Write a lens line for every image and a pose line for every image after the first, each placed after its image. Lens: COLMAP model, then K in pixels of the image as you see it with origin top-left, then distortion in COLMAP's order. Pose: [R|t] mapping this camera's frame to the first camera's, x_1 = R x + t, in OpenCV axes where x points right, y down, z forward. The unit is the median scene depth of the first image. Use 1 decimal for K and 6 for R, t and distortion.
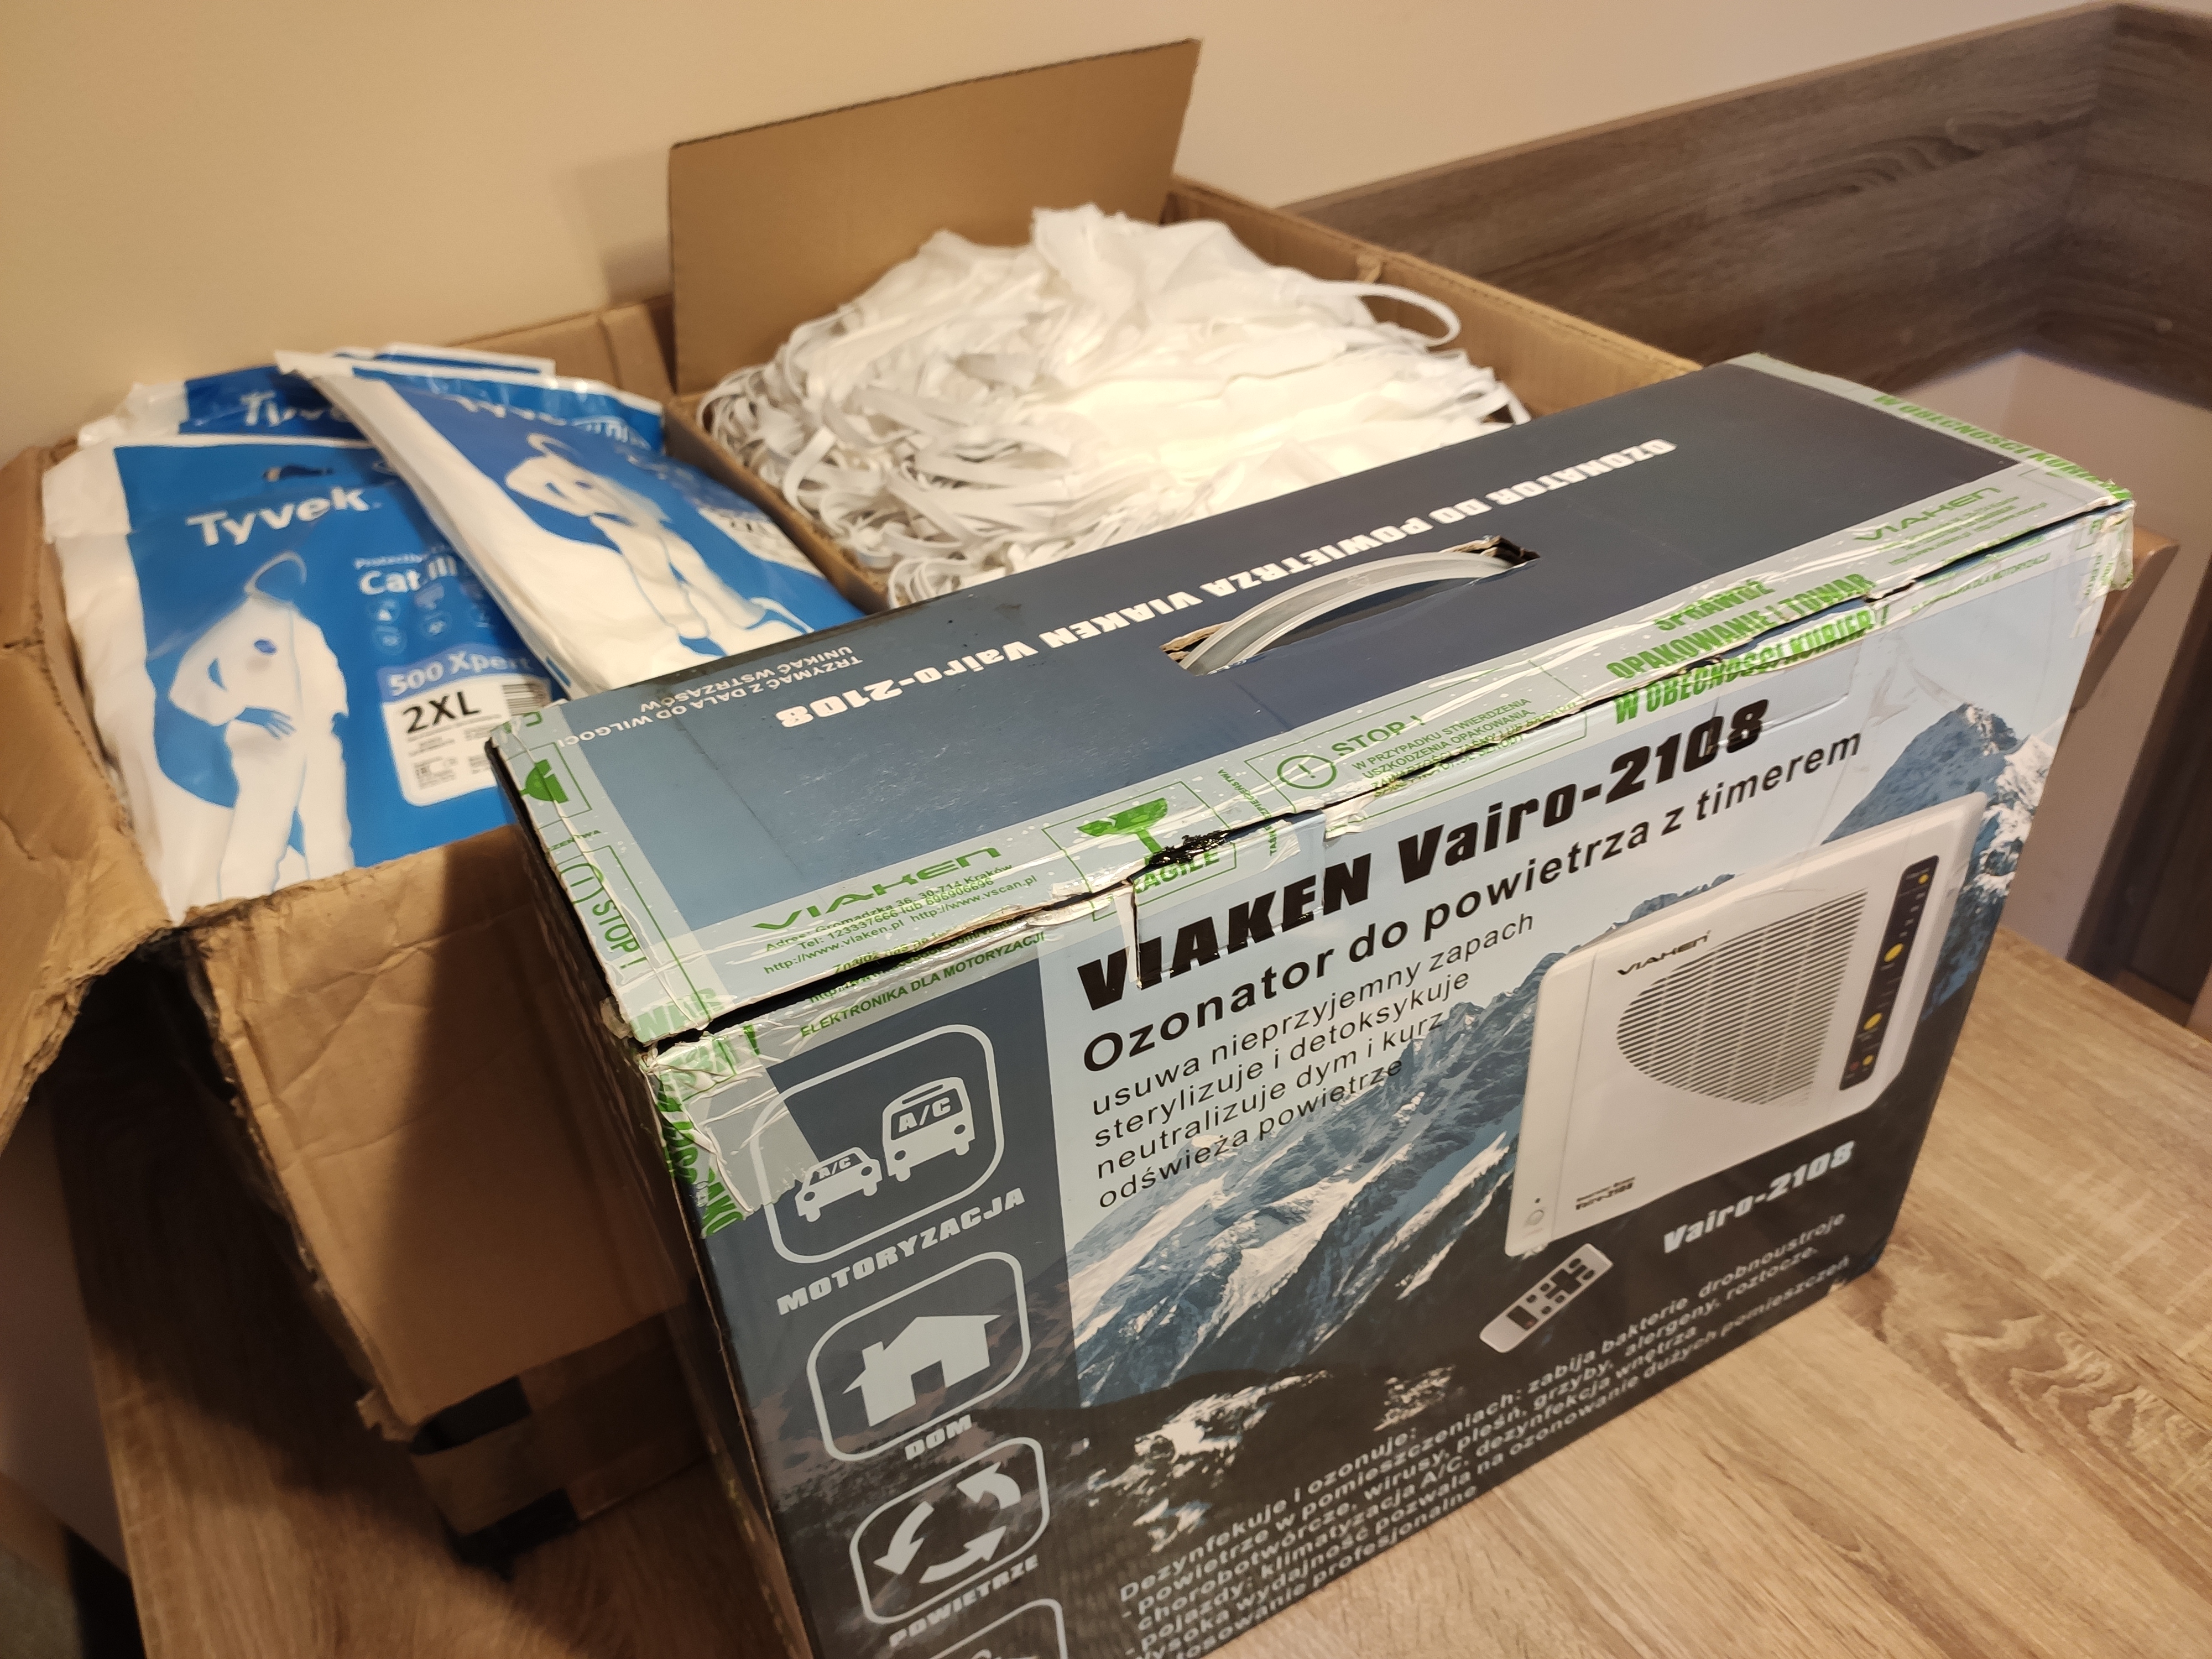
lens RADIAL K [[1680.4, 0, 1112.4], [0, 1680.4, 825.9], [0, 0, 1]] dist [0.016691, 0.001340]
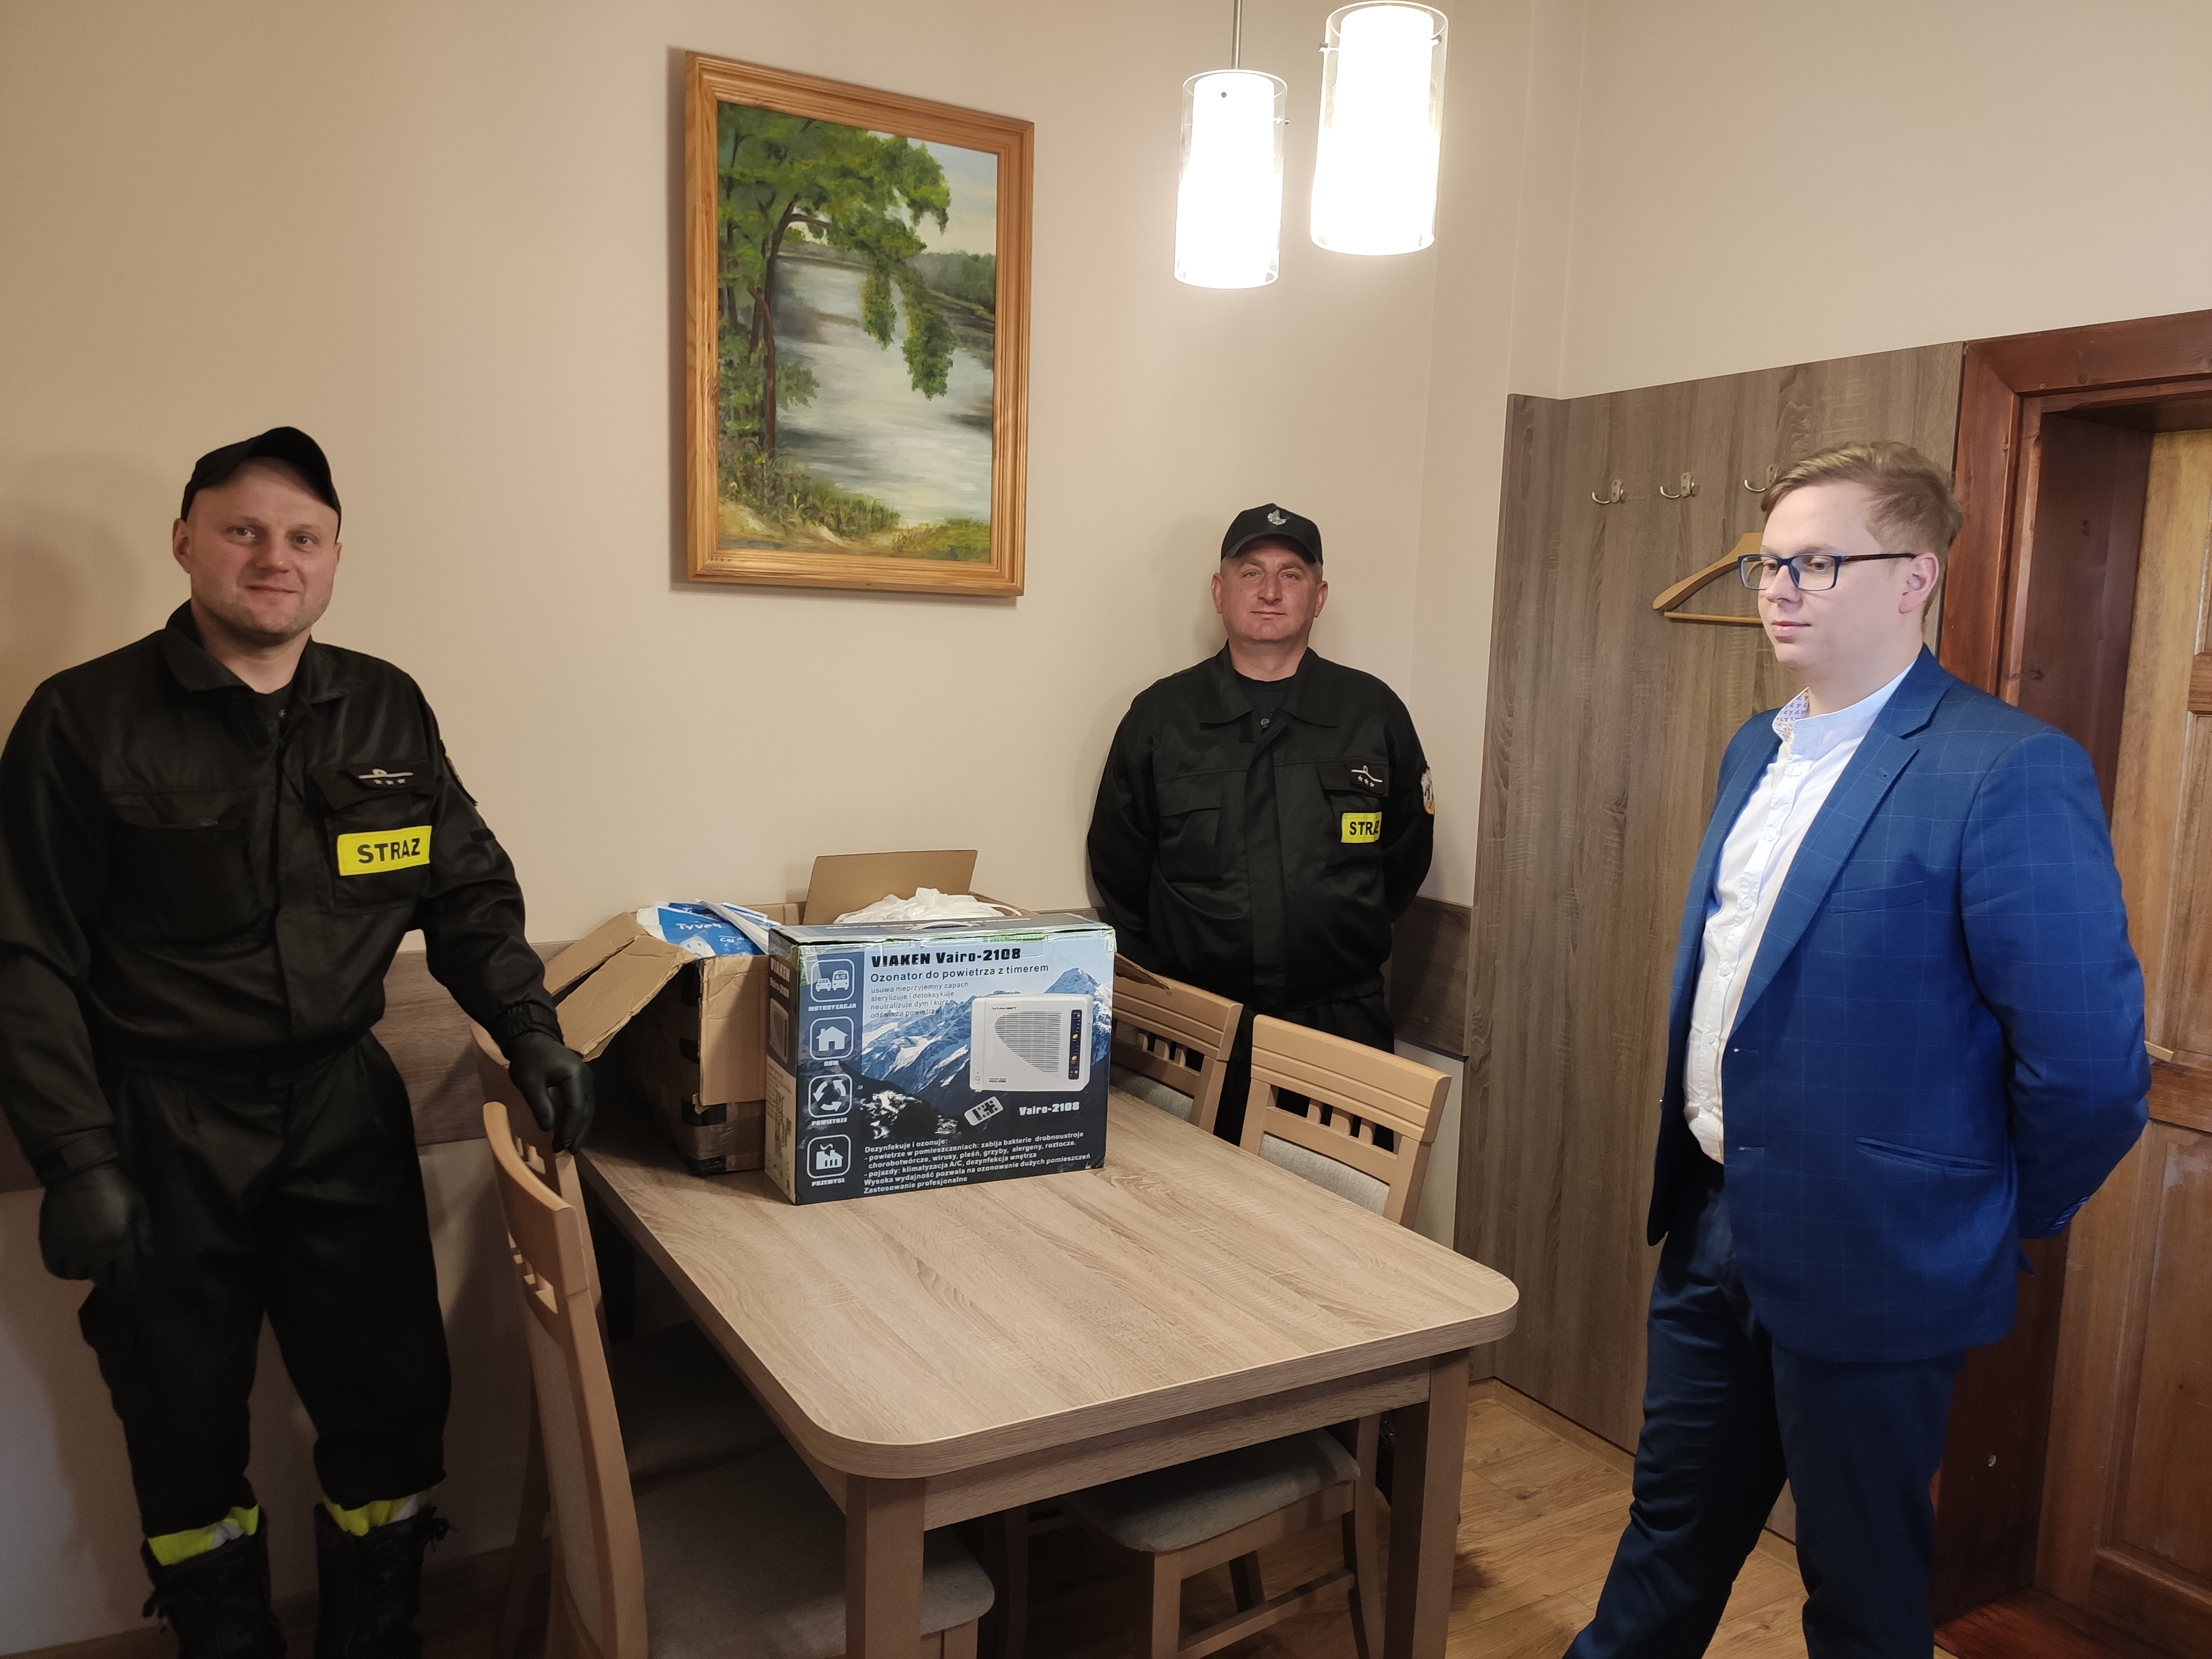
lens RADIAL K [[1680.4, 0, 1103.6], [0, 1680.4, 831.6], [0, 0, 1]] dist [0.016691, 0.001340]
pose [[0.994966, 0.089461, -0.045152, 0.816440], [-0.100070, 0.863243, -0.494770, 2.044799], [-0.005286, 0.496797, 0.867850, -3.468662]]
